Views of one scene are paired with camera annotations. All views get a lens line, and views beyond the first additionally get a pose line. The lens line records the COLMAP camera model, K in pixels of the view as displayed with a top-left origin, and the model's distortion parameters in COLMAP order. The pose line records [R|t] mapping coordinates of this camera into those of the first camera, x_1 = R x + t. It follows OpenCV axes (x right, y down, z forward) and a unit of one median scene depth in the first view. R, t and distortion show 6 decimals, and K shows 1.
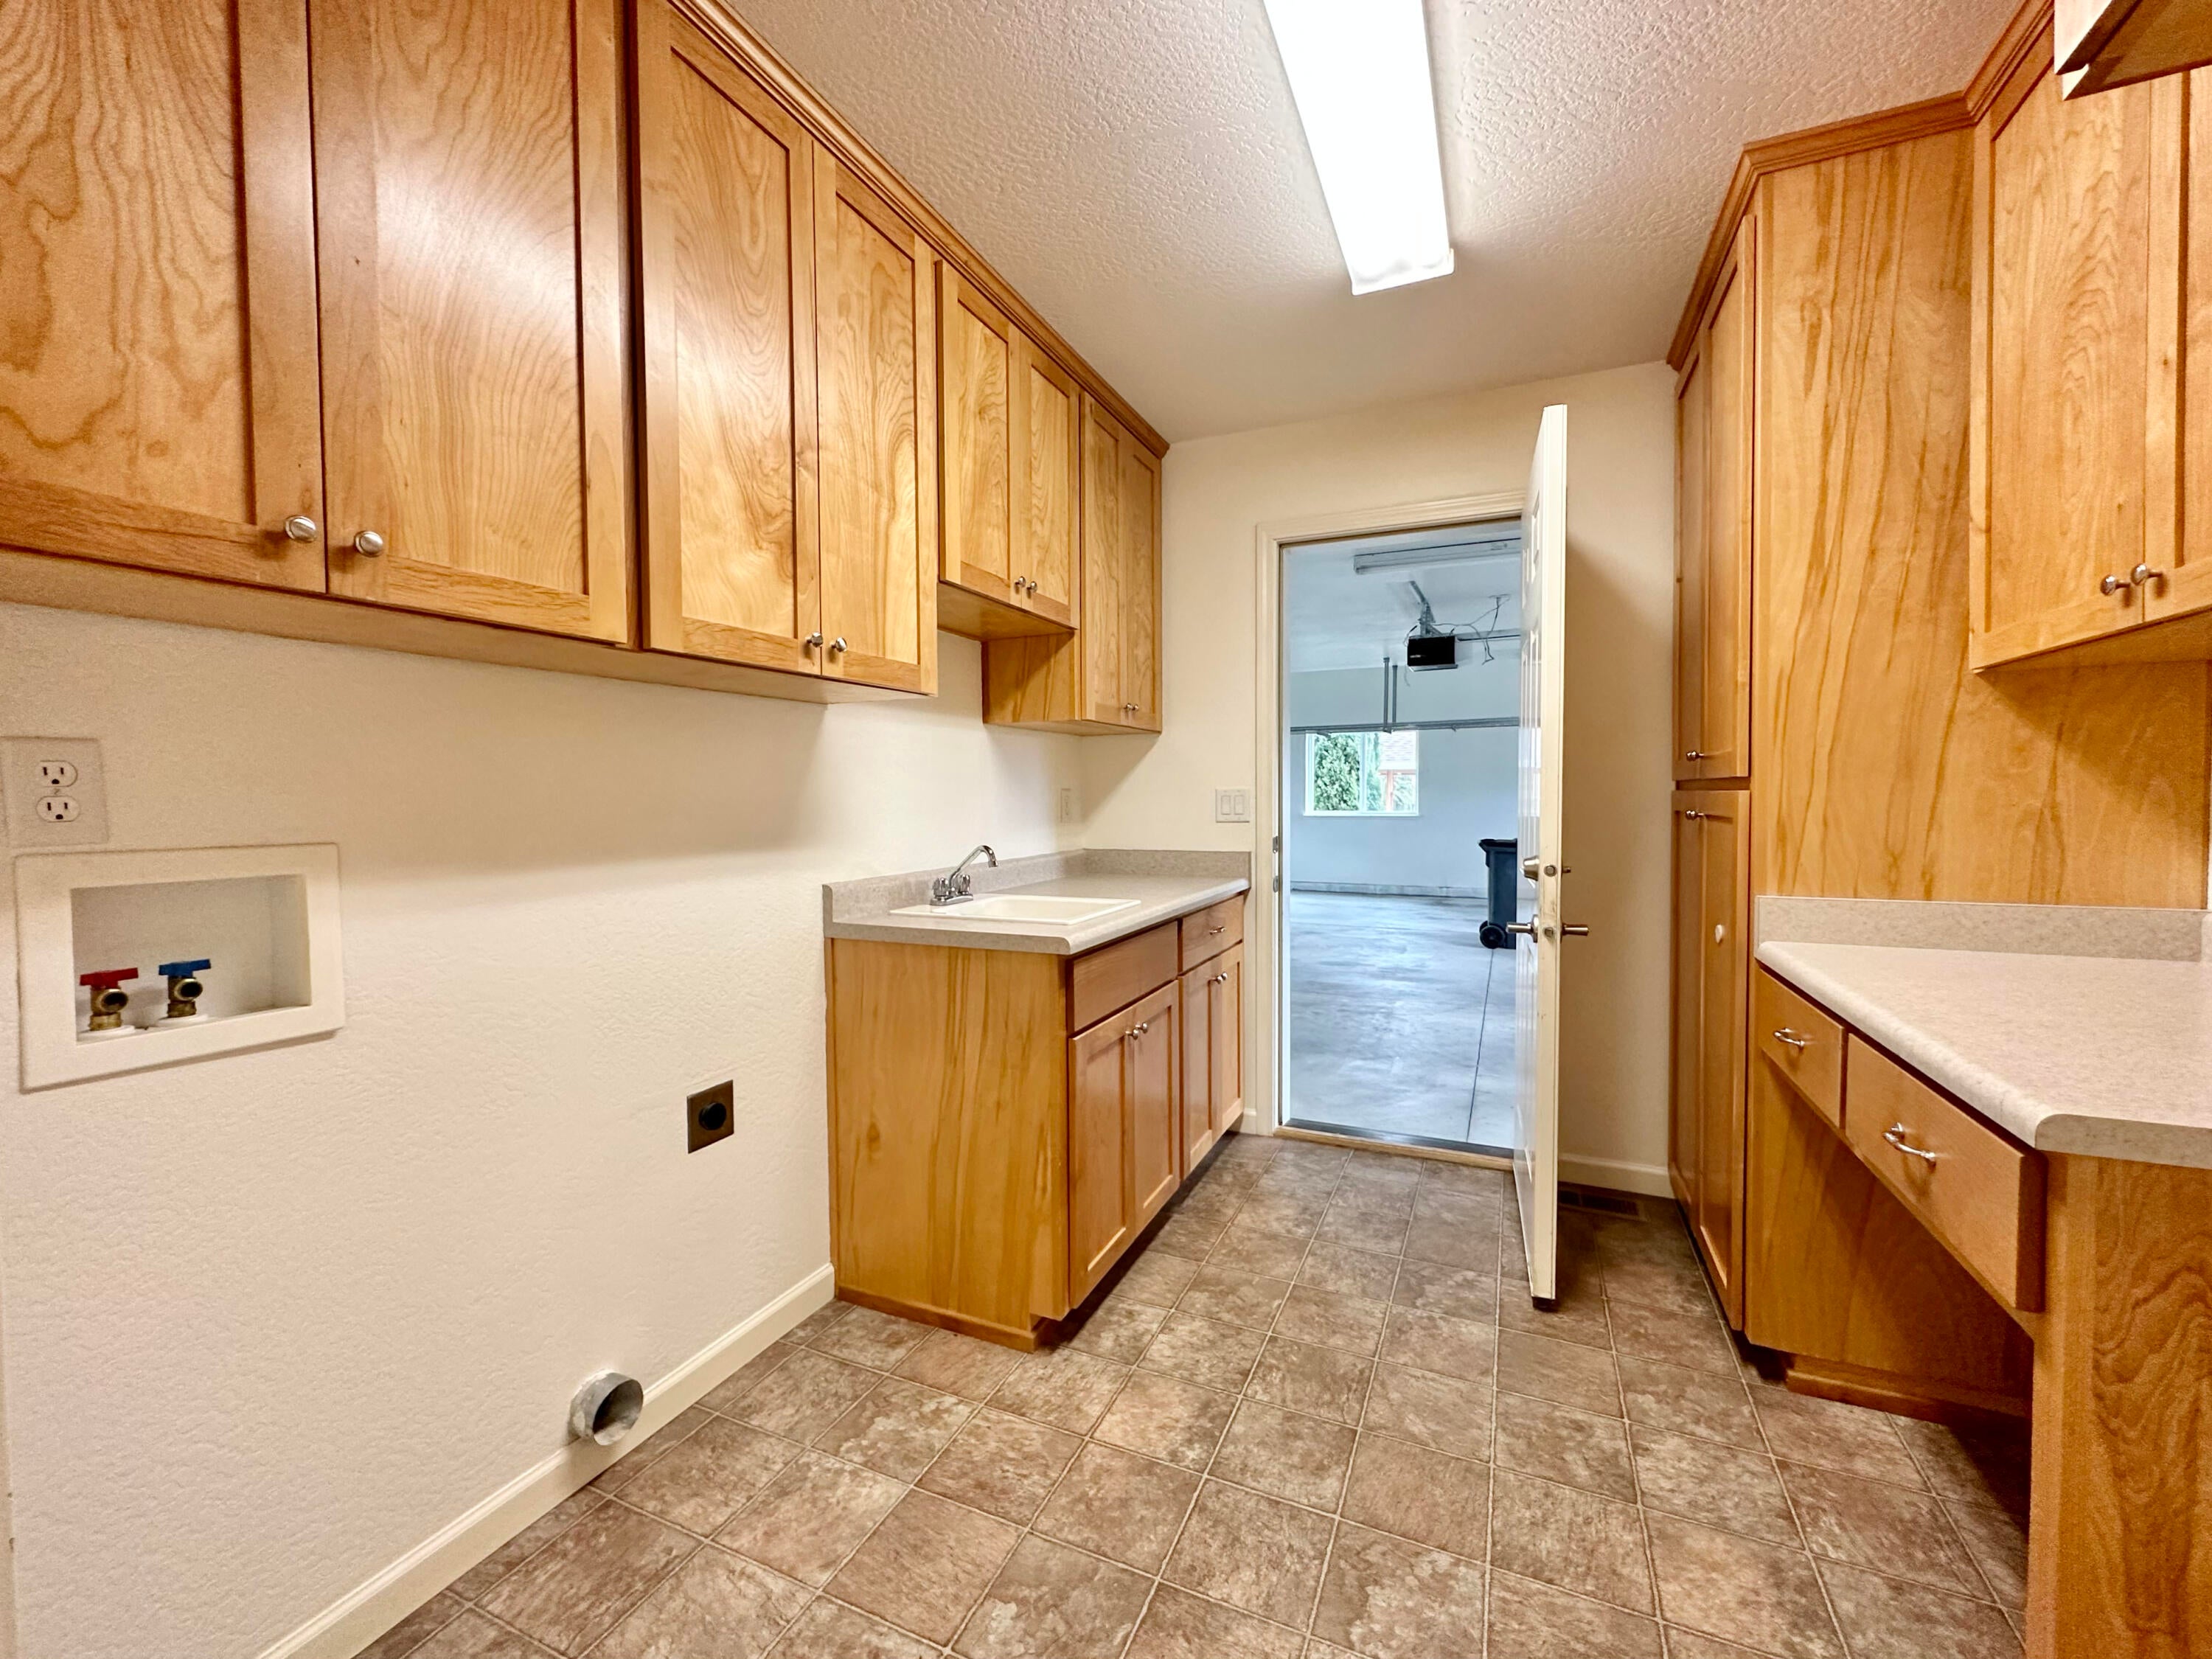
lens RADIAL K [[926.3, 0, 1103.4], [0, 926.3, 822.0], [0, 0, 1]] dist [-0.000496, 0.000012]
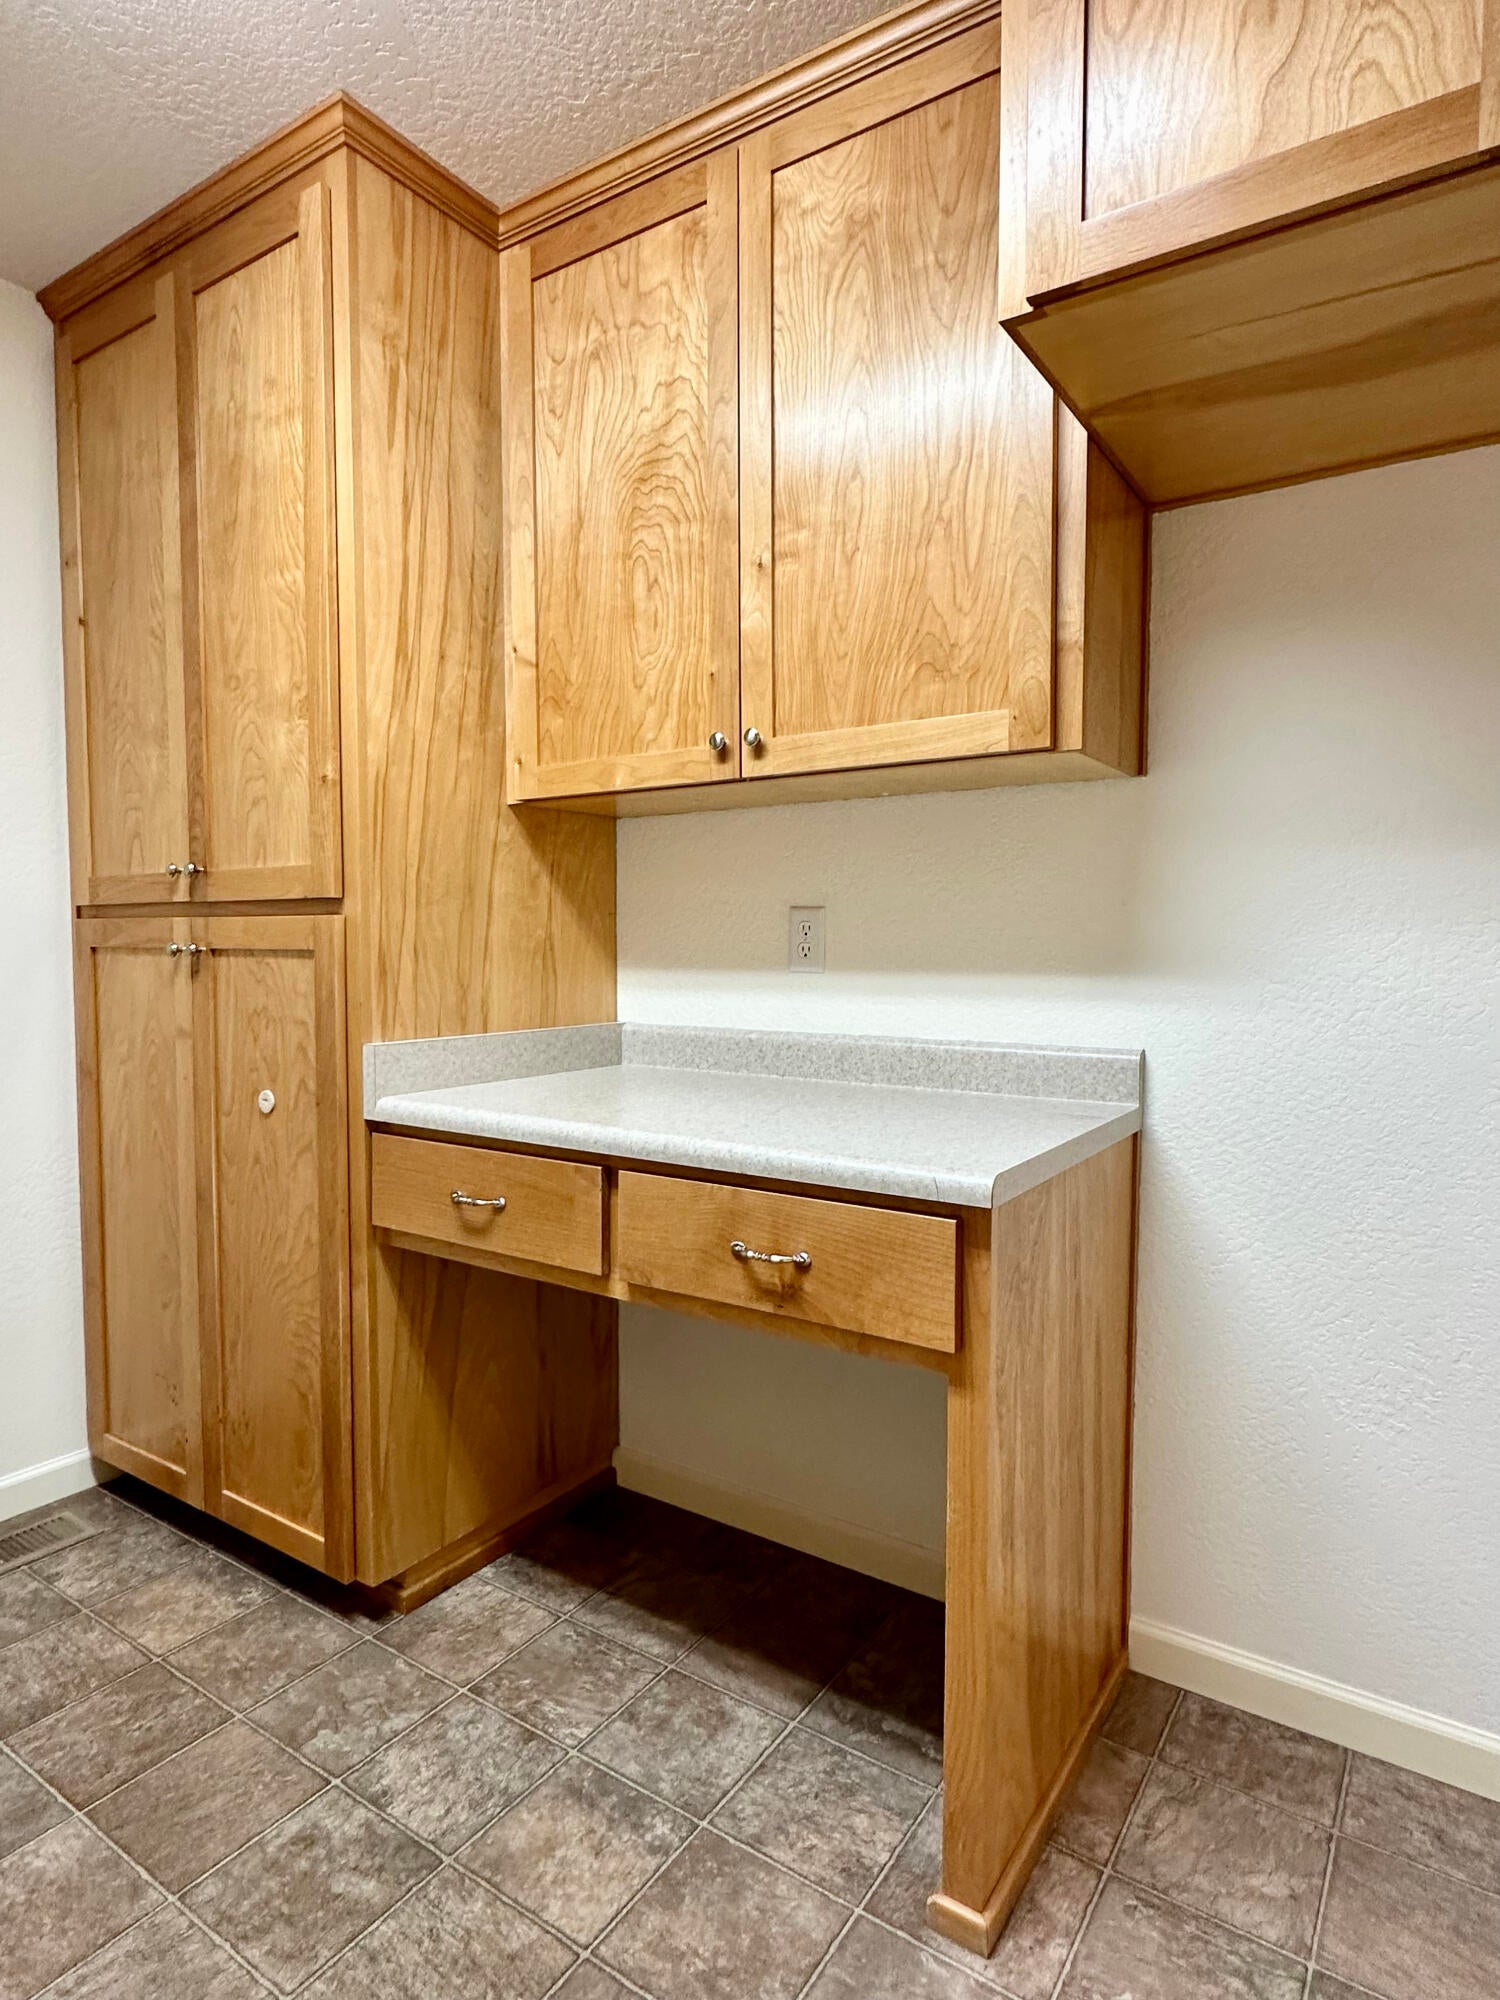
lens RADIAL K [[1113.9, 0, 751.3], [0, 1113.9, 994.8], [0, 0, 1]] dist [0.000318, -0.000045]
pose [[0.165499, -0.038593, 0.985455, -0.225908], [0.026073, 0.999056, 0.034747, 0.011689], [-0.985865, 0.019943, 0.166349, 0.549805]]
